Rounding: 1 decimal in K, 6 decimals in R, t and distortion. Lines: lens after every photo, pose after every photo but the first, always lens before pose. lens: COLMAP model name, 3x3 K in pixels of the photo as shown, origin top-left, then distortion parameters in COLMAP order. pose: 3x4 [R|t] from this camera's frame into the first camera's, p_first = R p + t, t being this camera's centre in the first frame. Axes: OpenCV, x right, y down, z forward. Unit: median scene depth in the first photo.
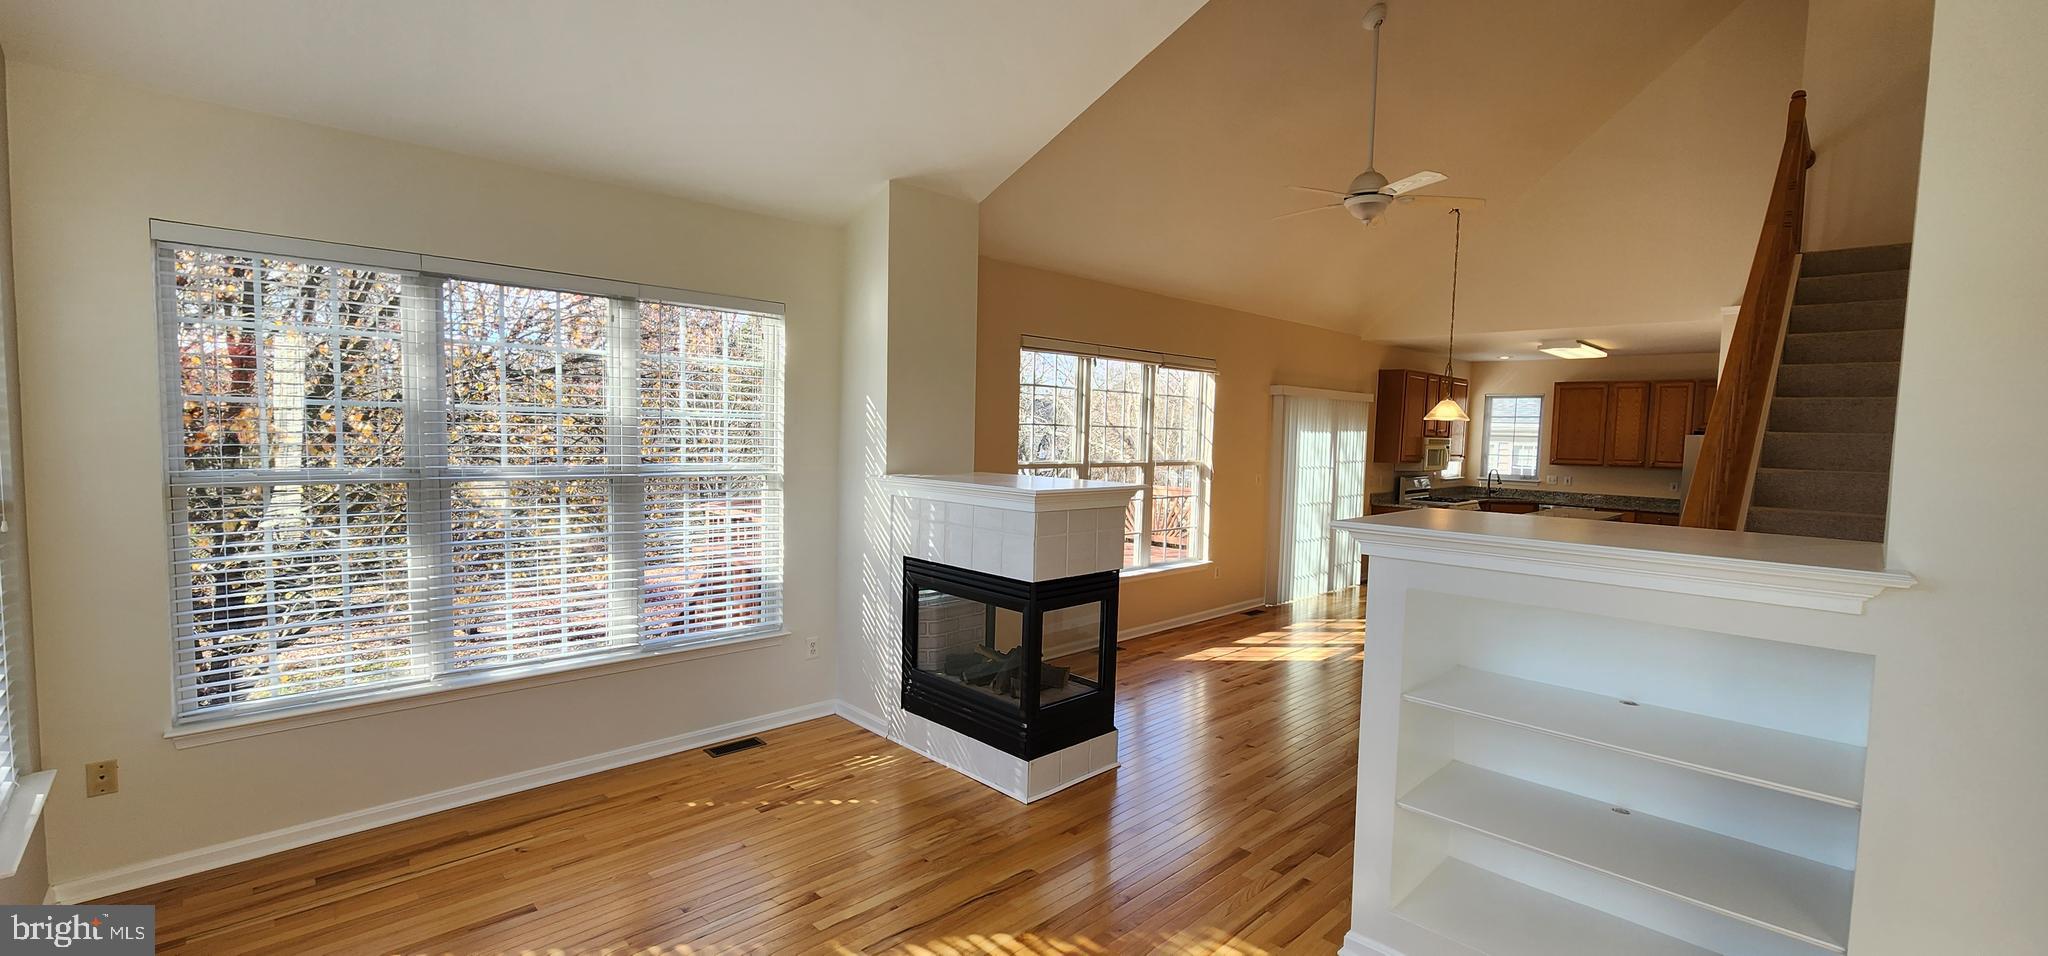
lens RADIAL K [[847.0, 0, 1014.8], [0, 847.0, 486.8], [0, 0, 1]] dist [0.005508, -0.000040]
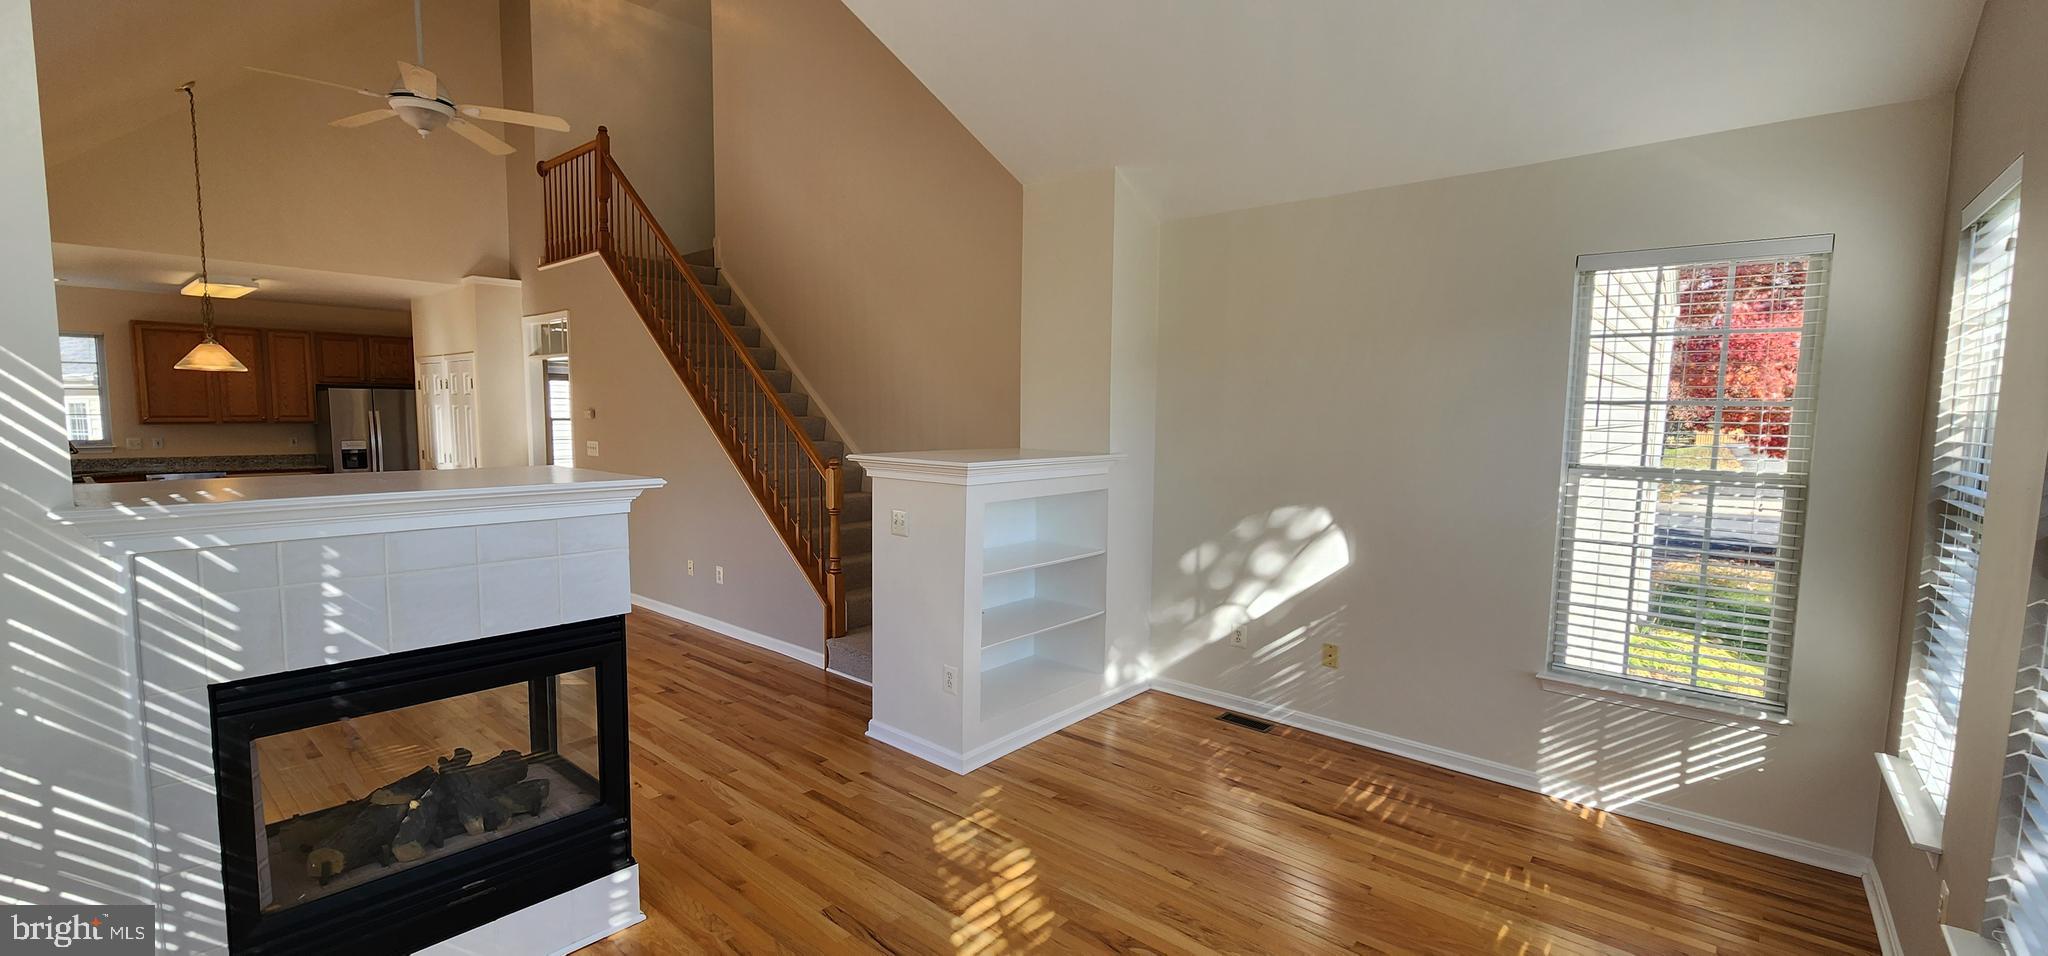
lens RADIAL K [[842.7, 0, 1024.8], [0, 842.7, 485.4], [0, 0, 1]] dist [-0.001044, -0.000357]
pose [[-0.093841, -0.115972, 0.988810, -0.277346], [0.056451, 0.990975, 0.121583, -0.022694], [-0.993986, 0.067228, -0.086447, 0.295486]]
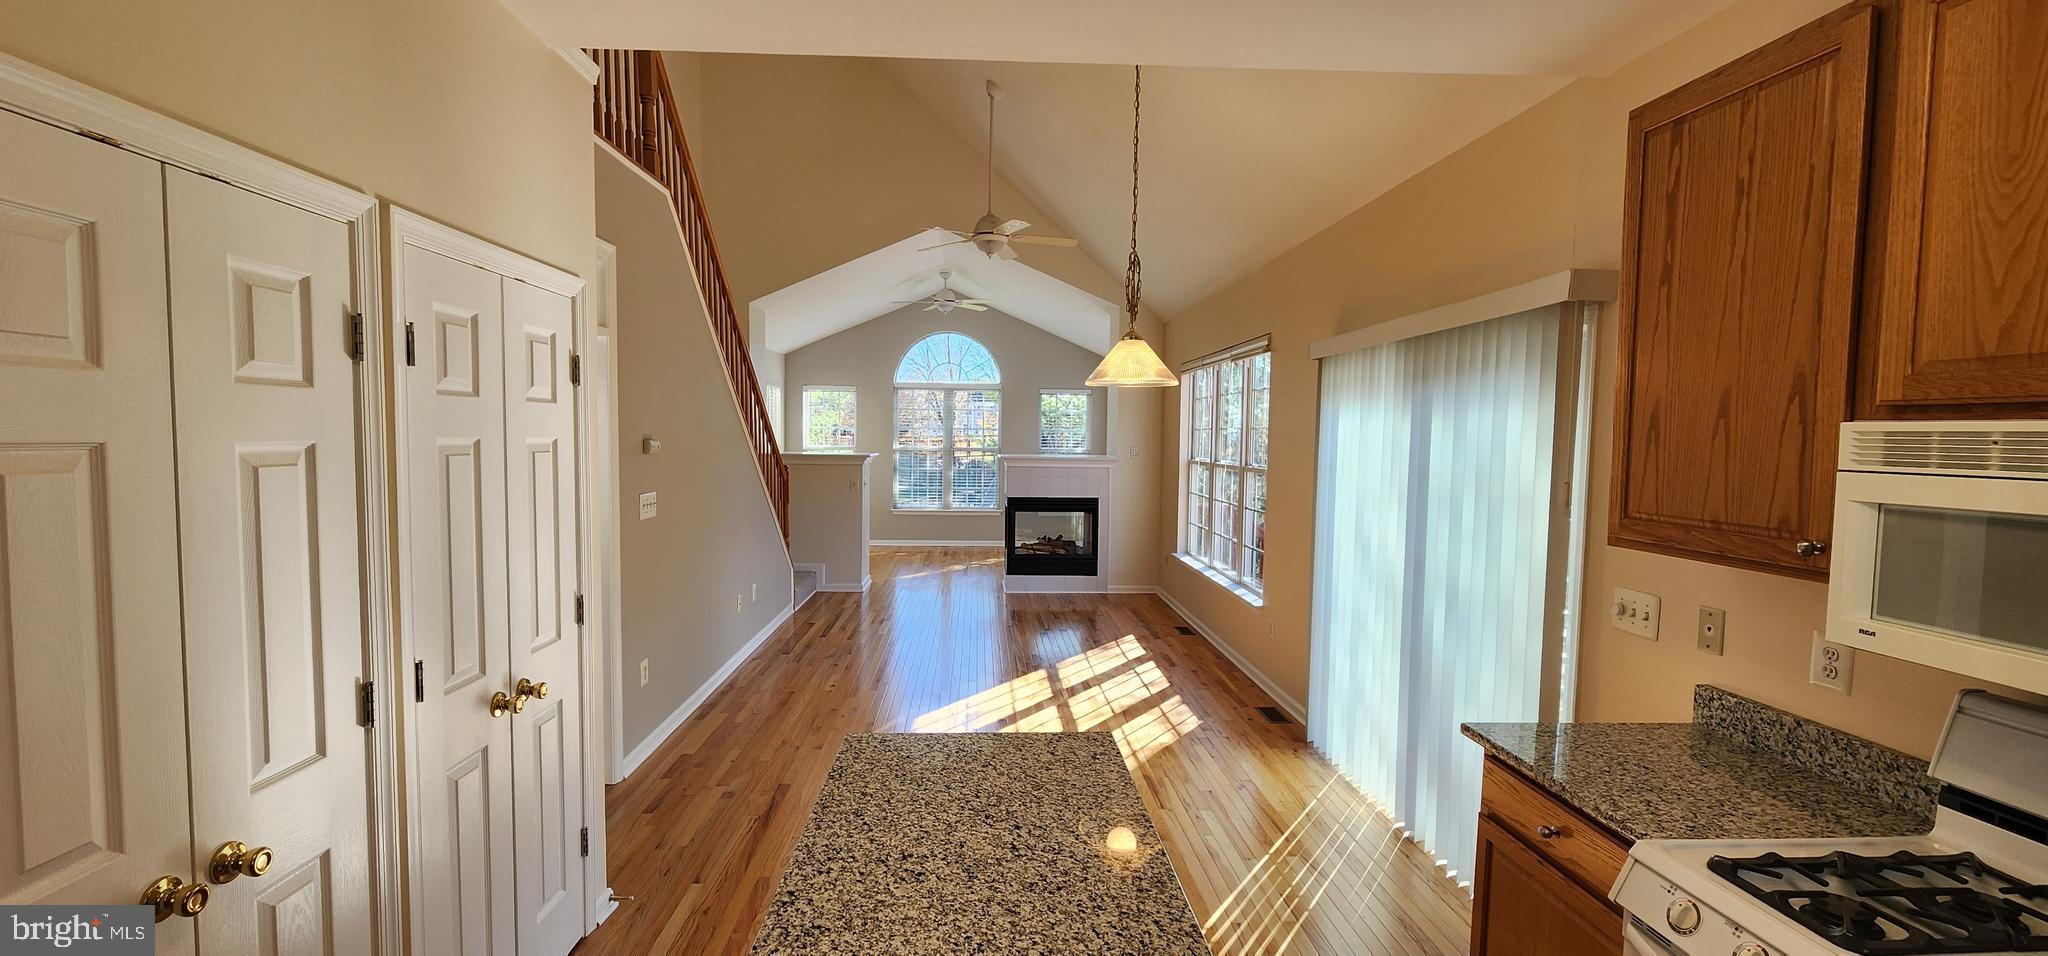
lens RADIAL K [[847.0, 0, 1014.8], [0, 847.0, 486.8], [0, 0, 1]] dist [0.005508, -0.000040]
pose [[-0.662674, 0.013223, -0.748791, 0.756811], [-0.082797, 0.992421, 0.090800, -0.052444], [0.744317, 0.122169, -0.656557, 1.076422]]
